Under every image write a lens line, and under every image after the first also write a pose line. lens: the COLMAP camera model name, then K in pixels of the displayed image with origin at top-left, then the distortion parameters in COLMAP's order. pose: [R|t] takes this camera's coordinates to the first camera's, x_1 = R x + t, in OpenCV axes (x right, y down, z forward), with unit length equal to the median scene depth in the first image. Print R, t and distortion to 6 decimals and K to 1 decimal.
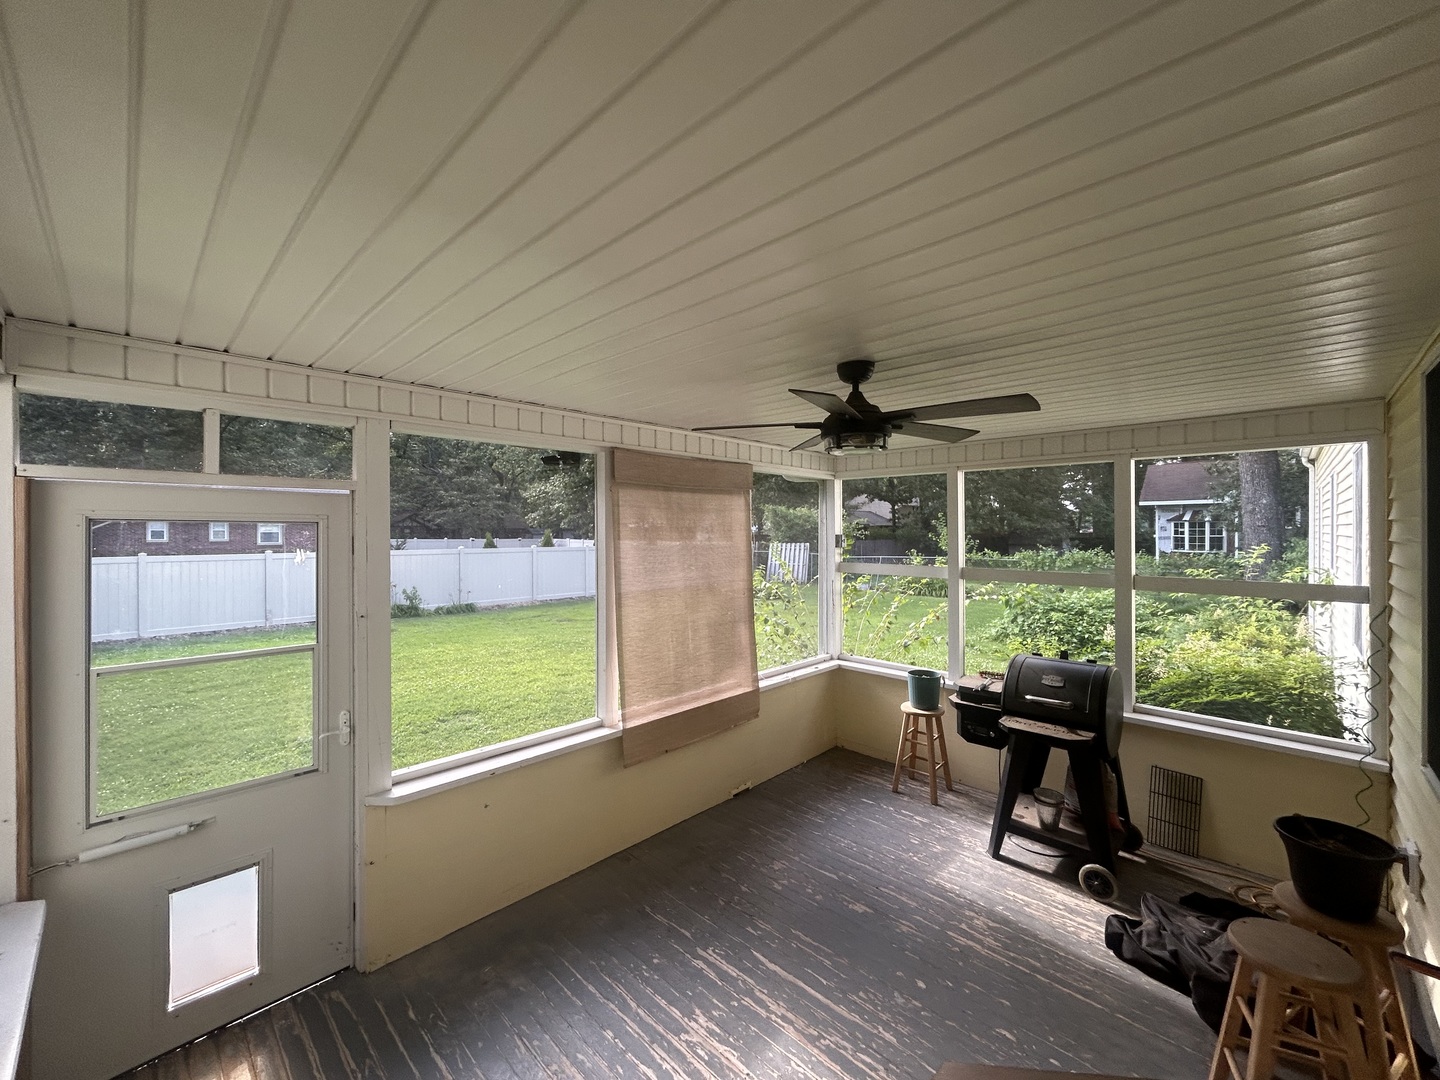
lens RADIAL K [[583.8, 0, 726.6], [0, 583.8, 534.7], [0, 0, 1]] dist [0.000189, 0.000329]
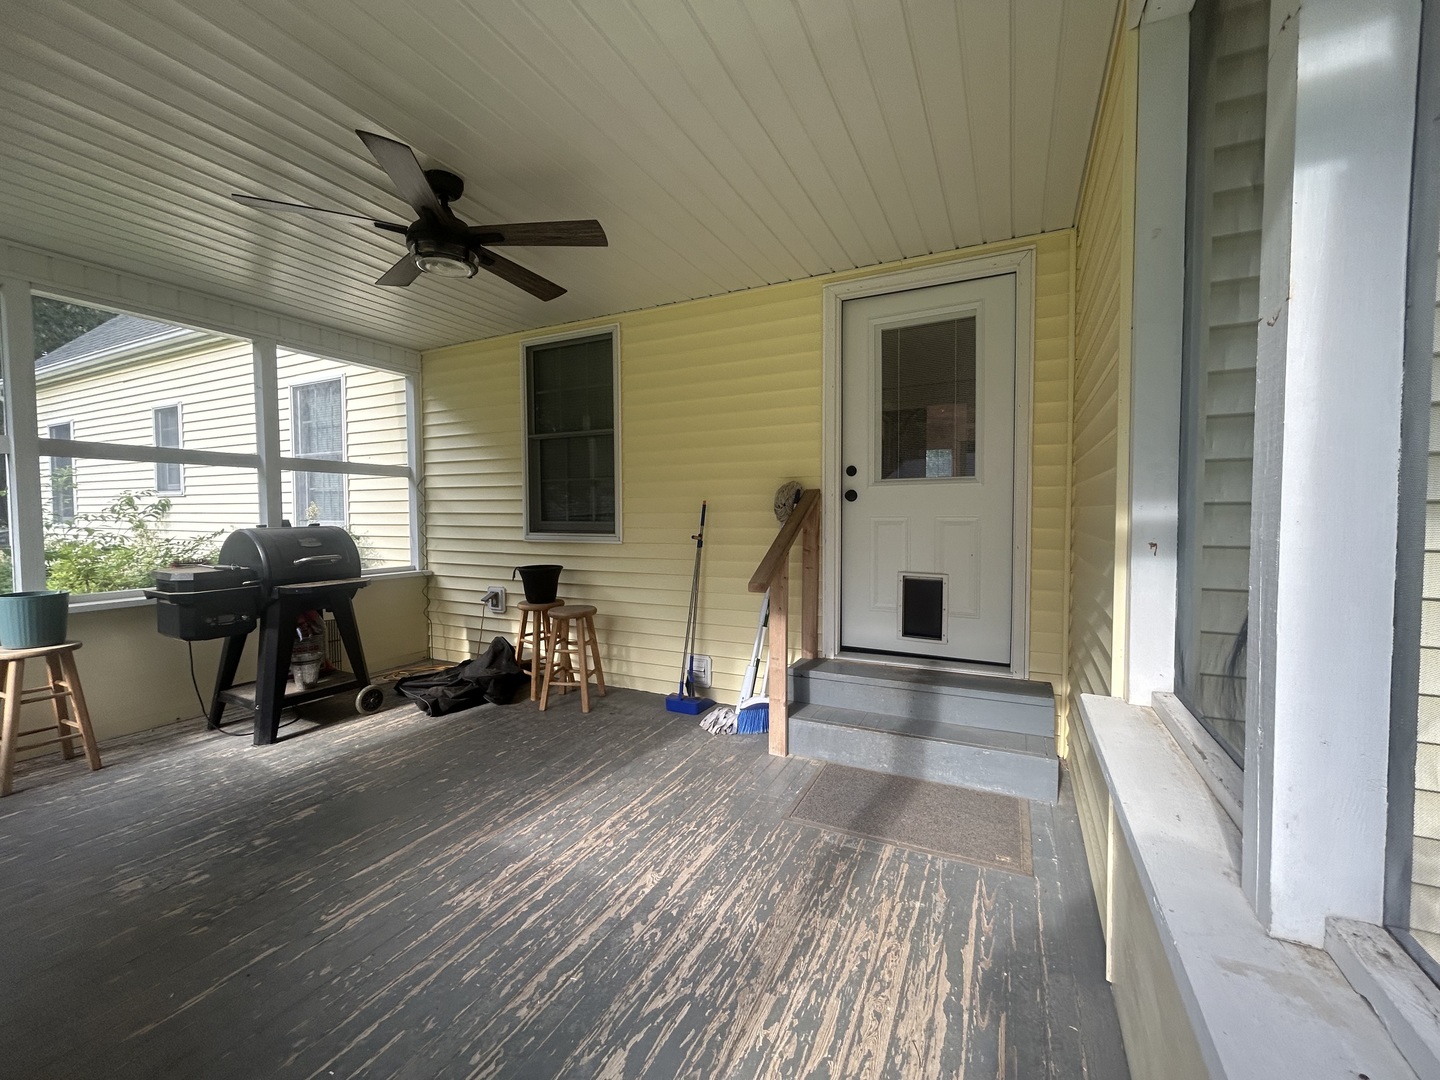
lens RADIAL K [[583.8, 0, 727.0], [0, 583.8, 537.2], [0, 0, 1]] dist [0.000189, 0.000329]
pose [[-0.312393, -0.039632, 0.949126, -0.838826], [0.007899, 0.998986, 0.044313, 0.261895], [-0.949920, 0.021341, -0.311763, 0.806716]]
